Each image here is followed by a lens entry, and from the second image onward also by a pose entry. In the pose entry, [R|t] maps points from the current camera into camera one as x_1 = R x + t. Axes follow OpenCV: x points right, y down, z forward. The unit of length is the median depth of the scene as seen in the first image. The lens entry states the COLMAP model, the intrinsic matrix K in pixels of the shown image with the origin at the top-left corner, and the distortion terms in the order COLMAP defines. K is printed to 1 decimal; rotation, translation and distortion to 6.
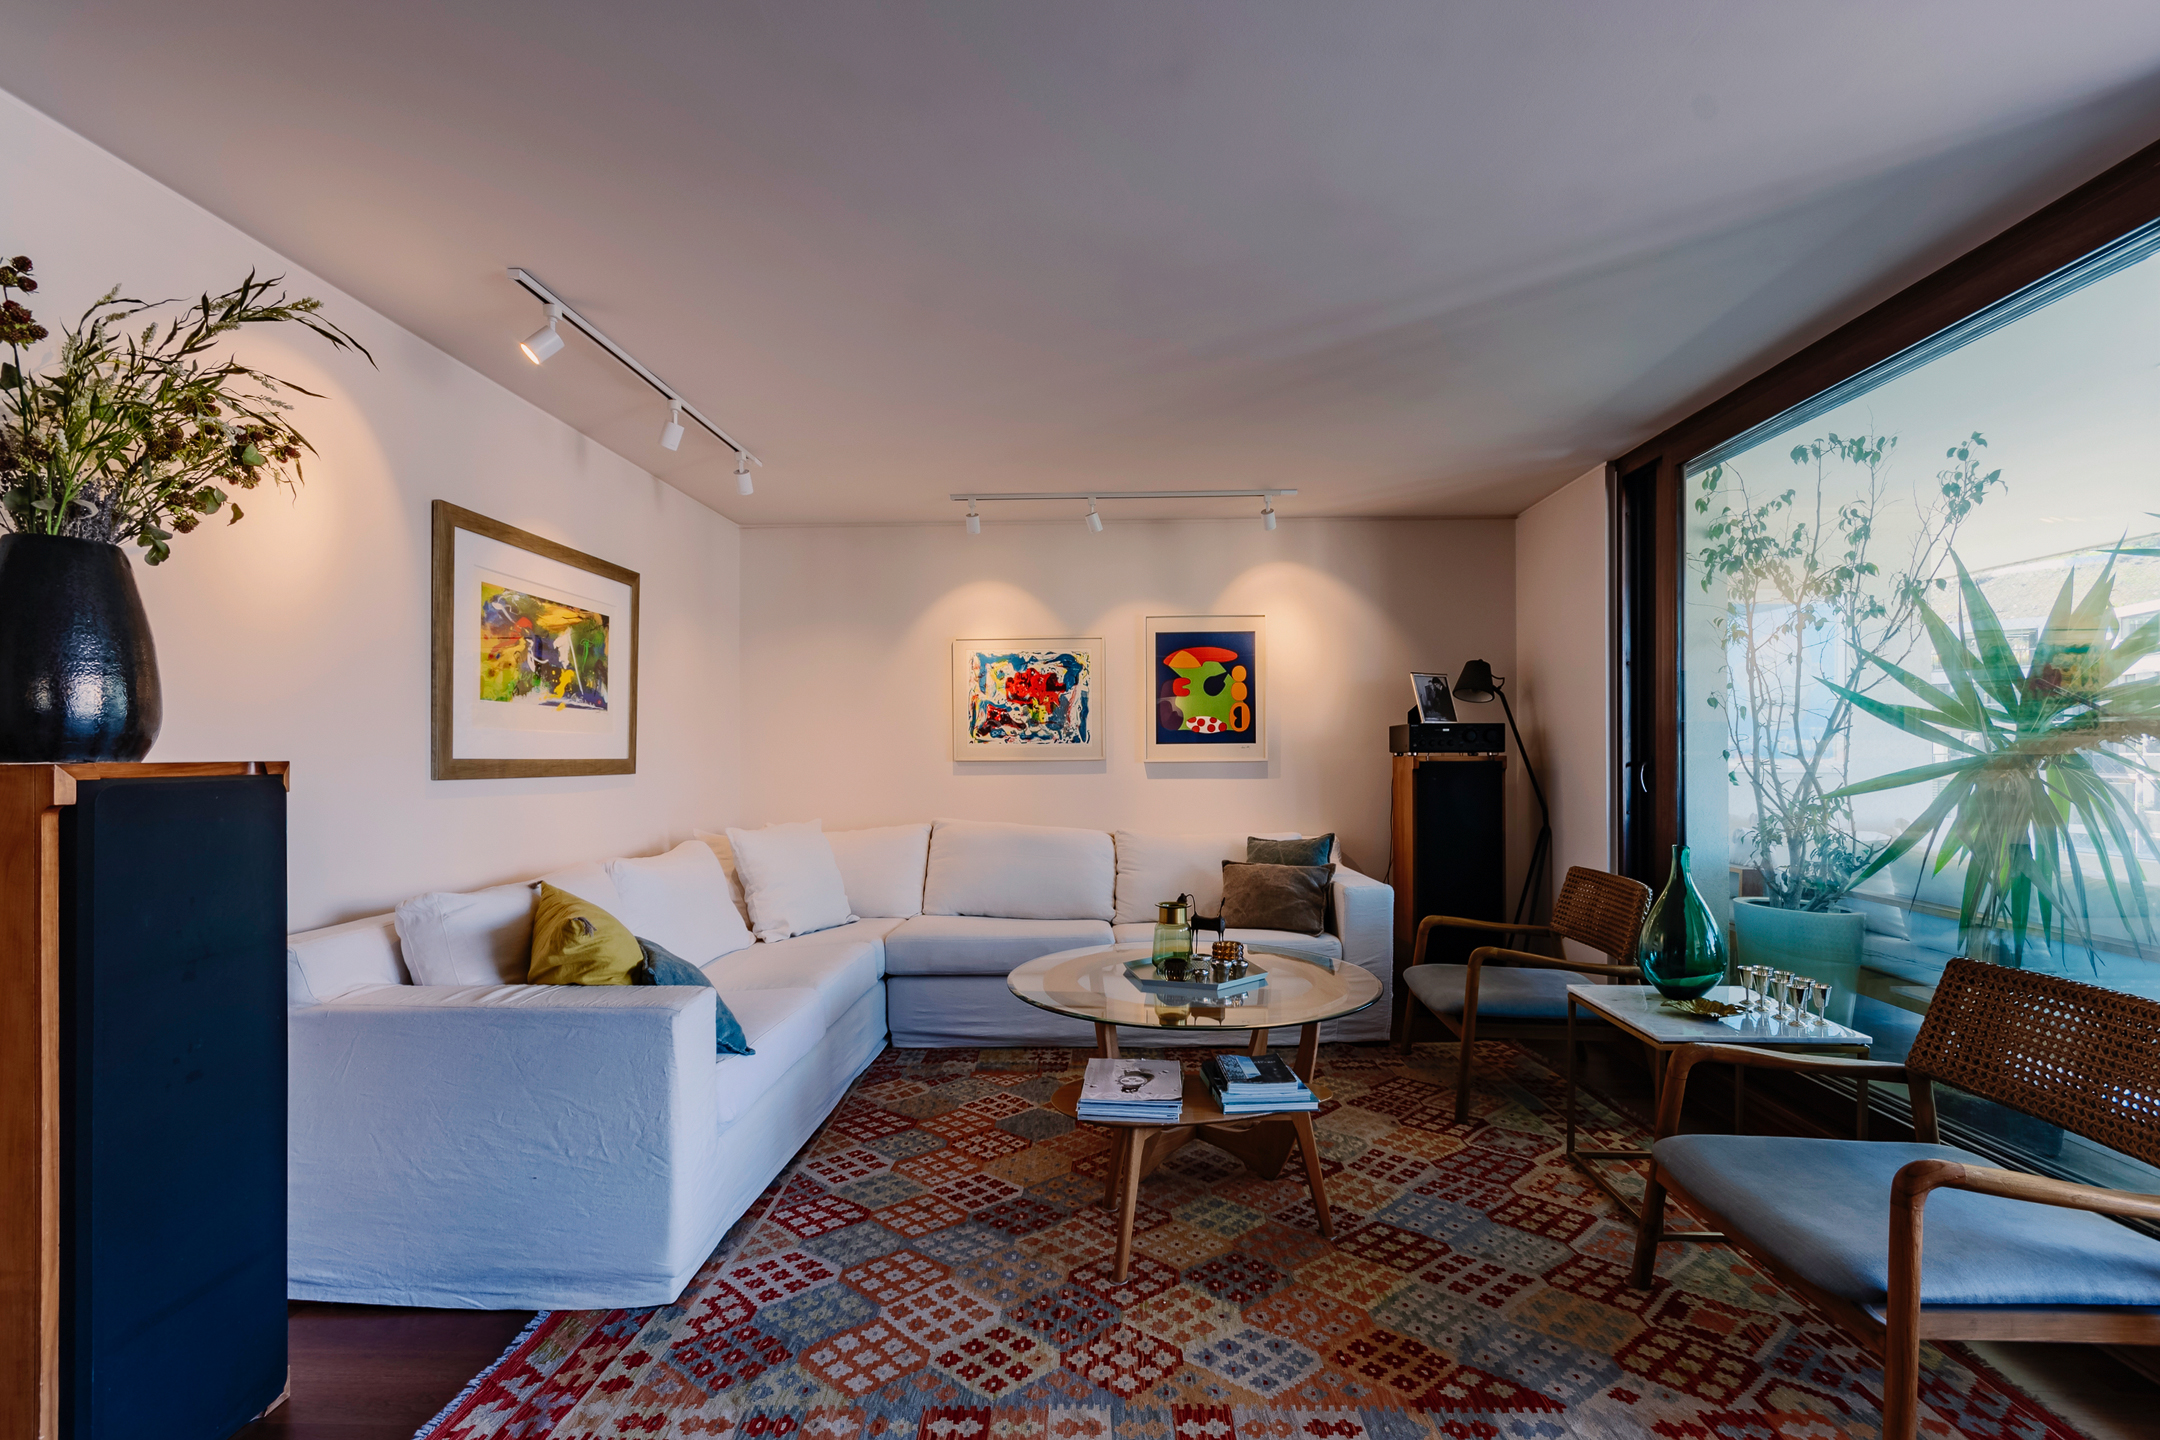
lens RADIAL K [[951.6, 0, 1086.0], [0, 951.6, 752.2], [0, 0, 1]] dist [-0.000199, 0.006970]
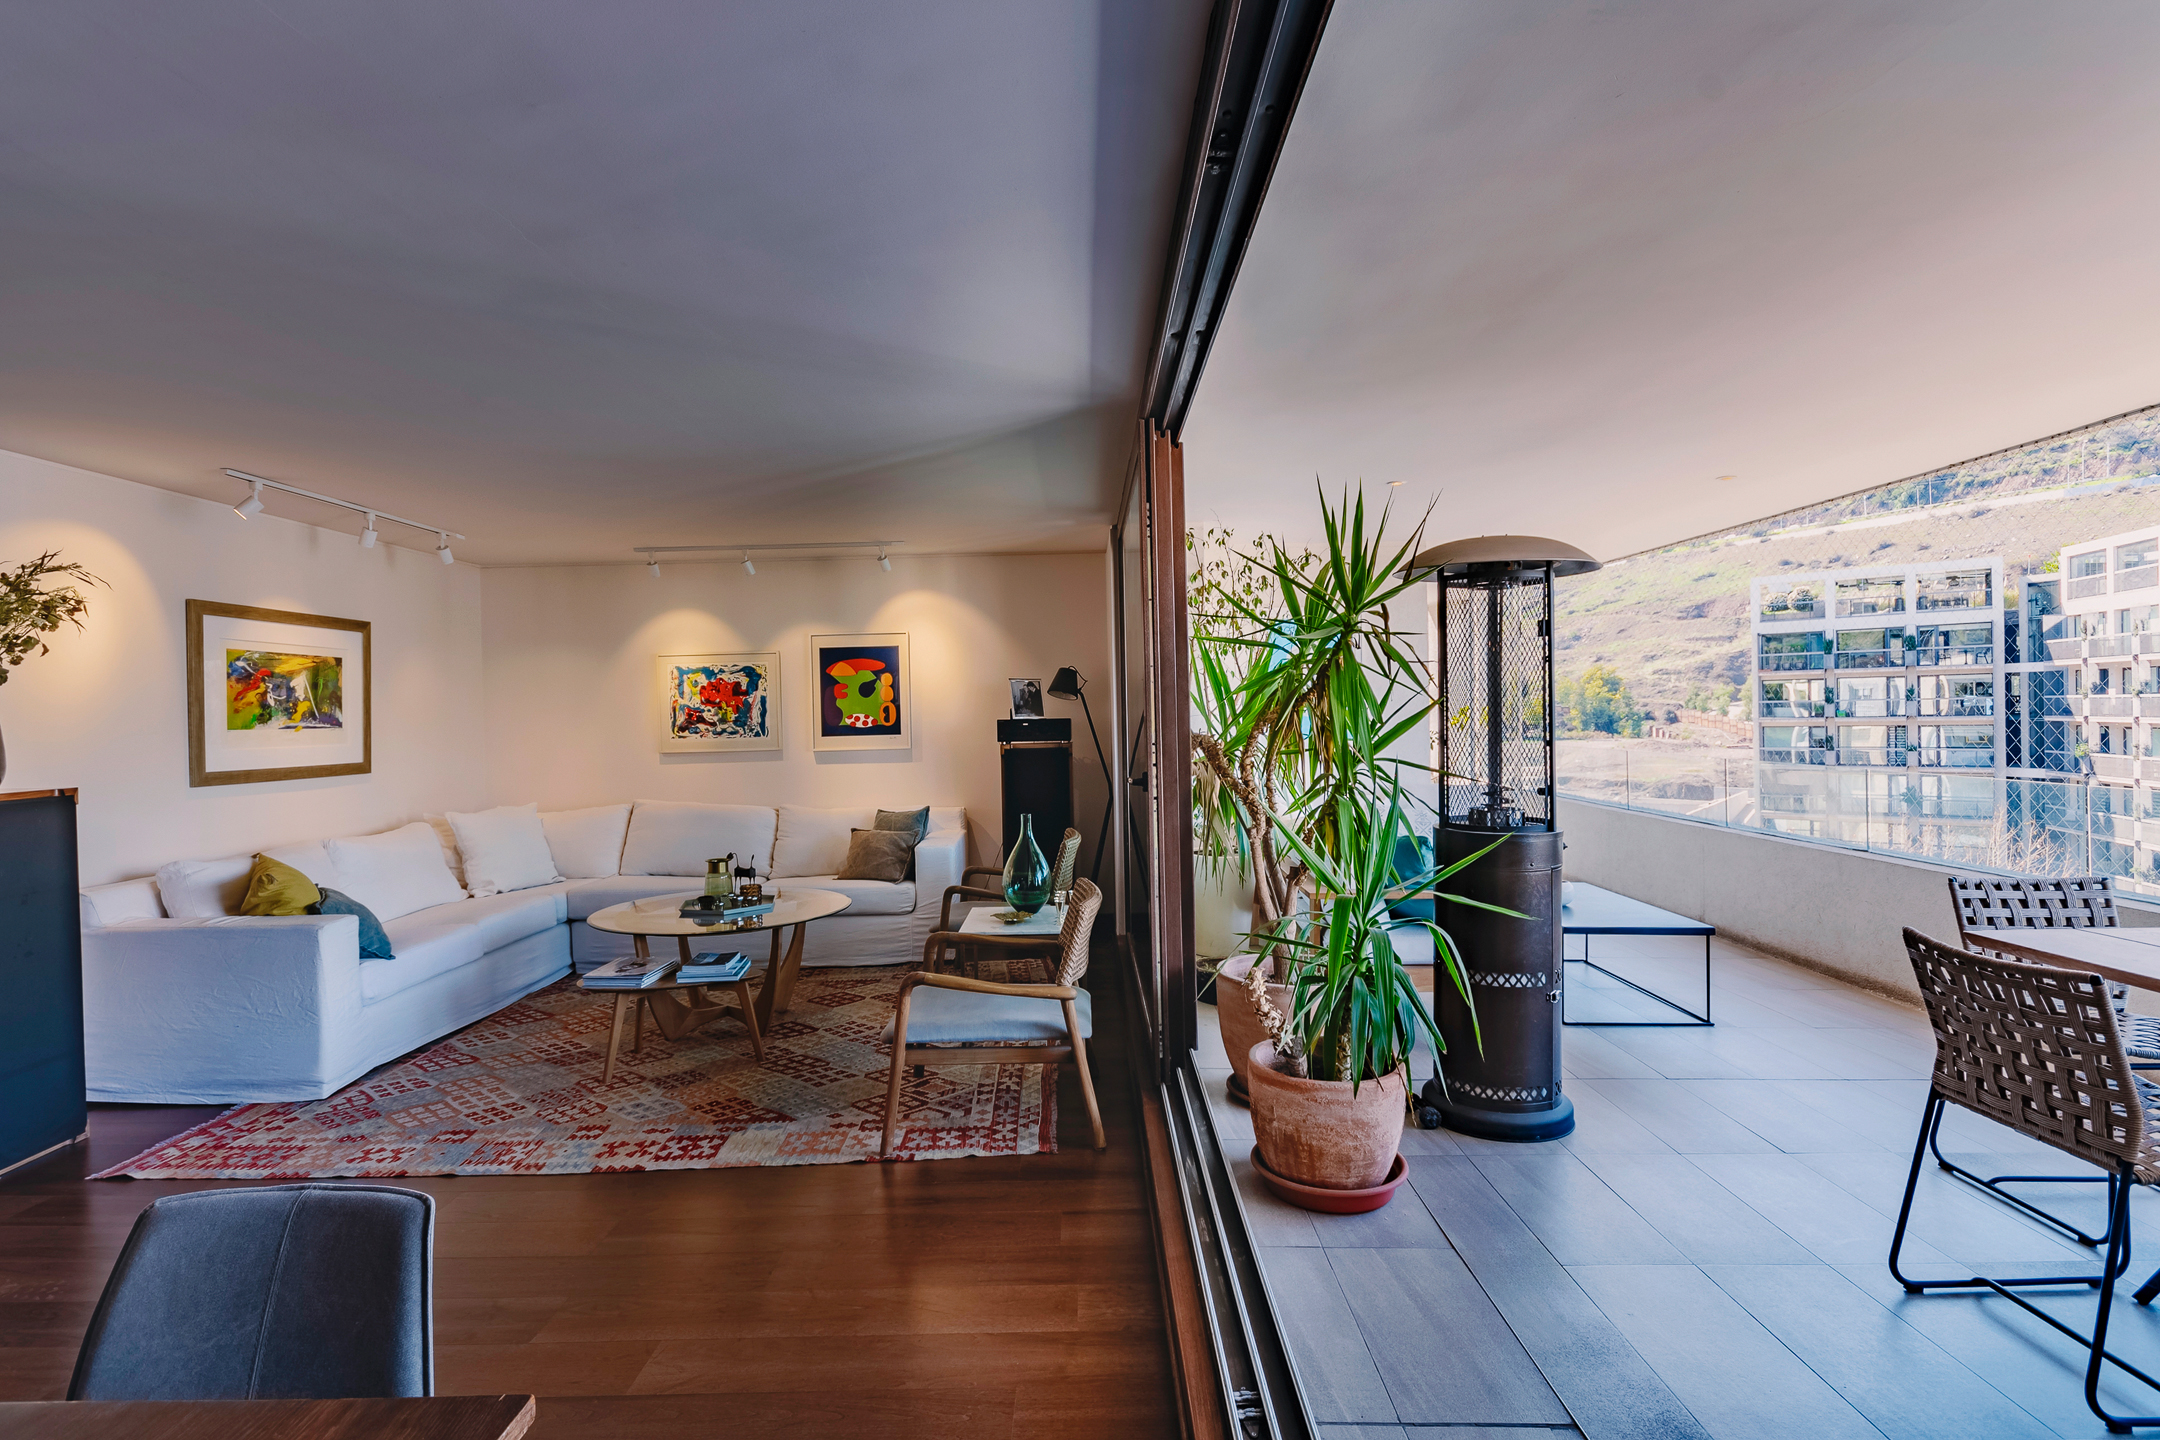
lens RADIAL K [[1047.2, 0, 1080.0], [0, 1047.2, 720.0], [0, 0, 1]] dist [0.022588, -0.011897]
pose [[0.999499, -0.017613, 0.026307, 0.566526], [0.017317, 0.999785, 0.011438, -0.060586], [-0.026503, -0.010976, 0.999588, -0.589390]]
